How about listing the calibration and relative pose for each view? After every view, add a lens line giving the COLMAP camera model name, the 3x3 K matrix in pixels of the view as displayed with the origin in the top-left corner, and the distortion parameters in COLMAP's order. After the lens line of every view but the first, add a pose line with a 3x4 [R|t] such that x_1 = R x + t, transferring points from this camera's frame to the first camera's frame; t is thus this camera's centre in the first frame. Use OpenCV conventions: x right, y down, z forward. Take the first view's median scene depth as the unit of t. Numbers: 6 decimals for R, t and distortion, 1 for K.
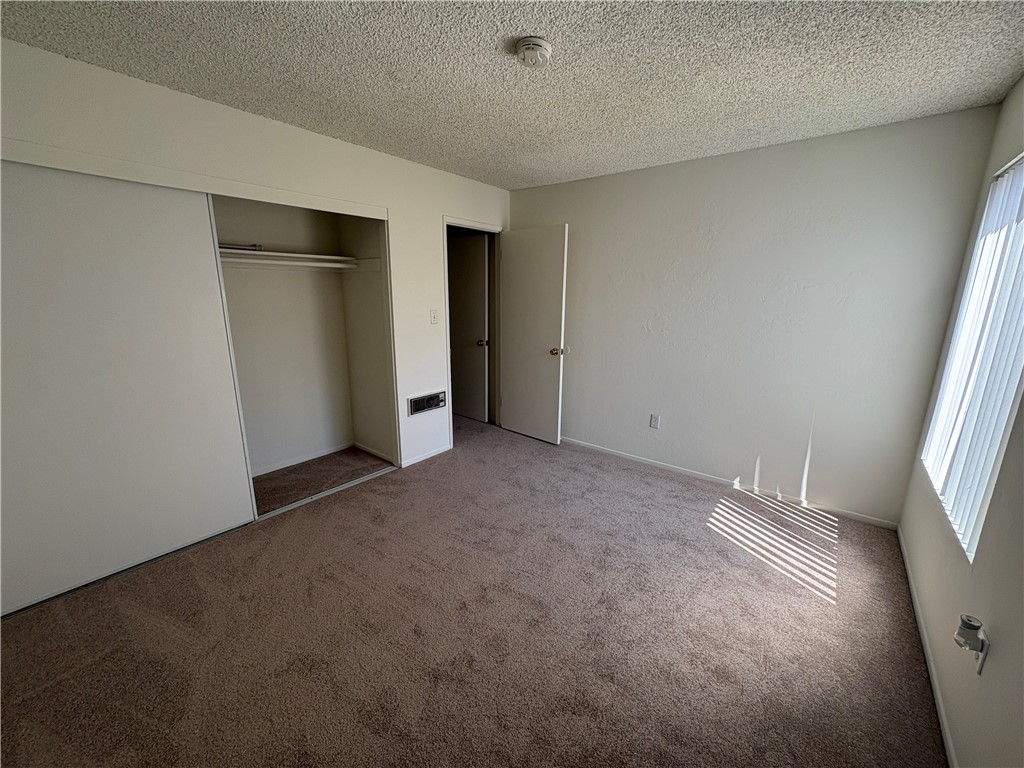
lens RADIAL K [[407.5, 0, 513.0], [0, 407.5, 382.8], [0, 0, 1]] dist [0.000556, -0.000519]
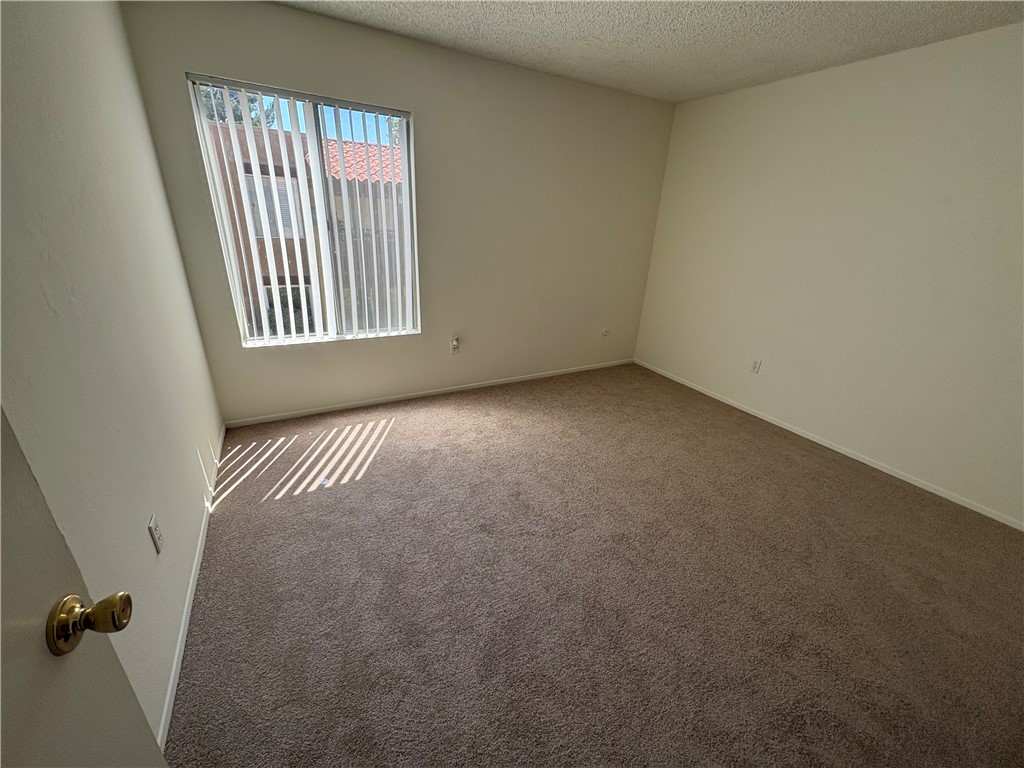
lens RADIAL K [[407.5, 0, 513.0], [0, 407.5, 382.8], [0, 0, 1]] dist [0.000556, -0.000519]
pose [[-0.919655, -0.201851, 0.336886, -0.087477], [0.023777, 0.827617, 0.560789, -0.313844], [-0.392008, 0.523742, -0.756323, 1.434628]]
